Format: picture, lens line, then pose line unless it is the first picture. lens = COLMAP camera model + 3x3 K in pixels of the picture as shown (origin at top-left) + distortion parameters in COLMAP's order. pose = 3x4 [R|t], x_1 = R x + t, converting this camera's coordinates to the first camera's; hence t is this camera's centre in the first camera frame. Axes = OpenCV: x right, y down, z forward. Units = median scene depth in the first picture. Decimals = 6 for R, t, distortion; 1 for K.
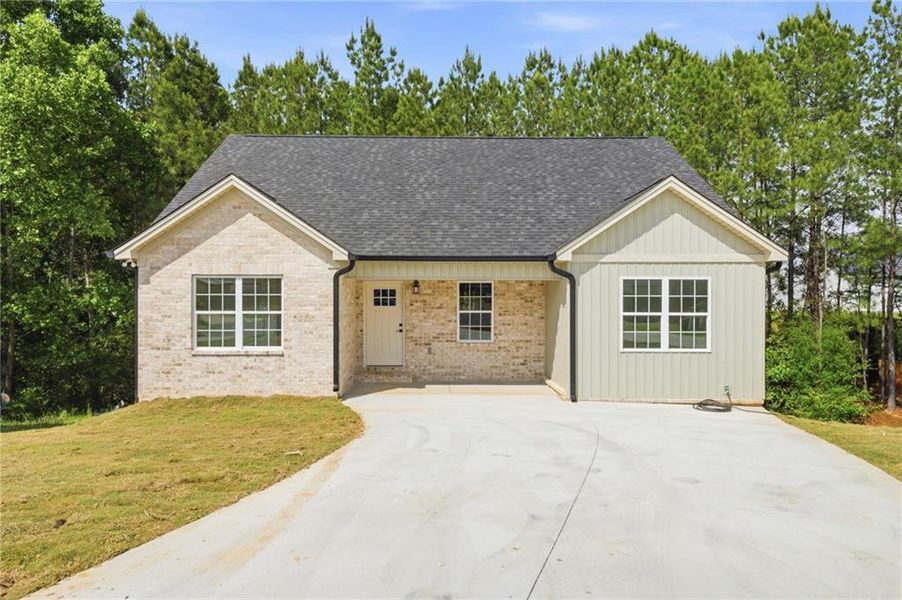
lens RADIAL K [[628.5, 0, 450.0], [0, 628.5, 303.0], [0, 0, 1]] dist [0.048240, 0.046470]
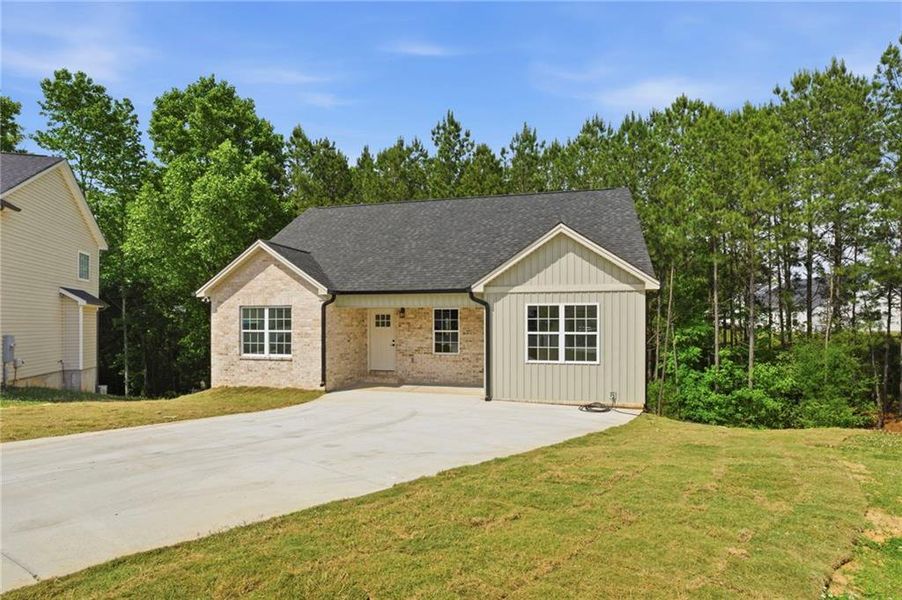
lens RADIAL K [[495.7, 0, 426.8], [0, 495.7, 323.6], [0, 0, 1]] dist [-0.020956, 0.000795]
pose [[0.962163, -0.001782, -0.272469, 0.344597], [0.001520, 0.999998, -0.001172, -0.000642], [0.272470, 0.000713, 0.962164, -0.014808]]
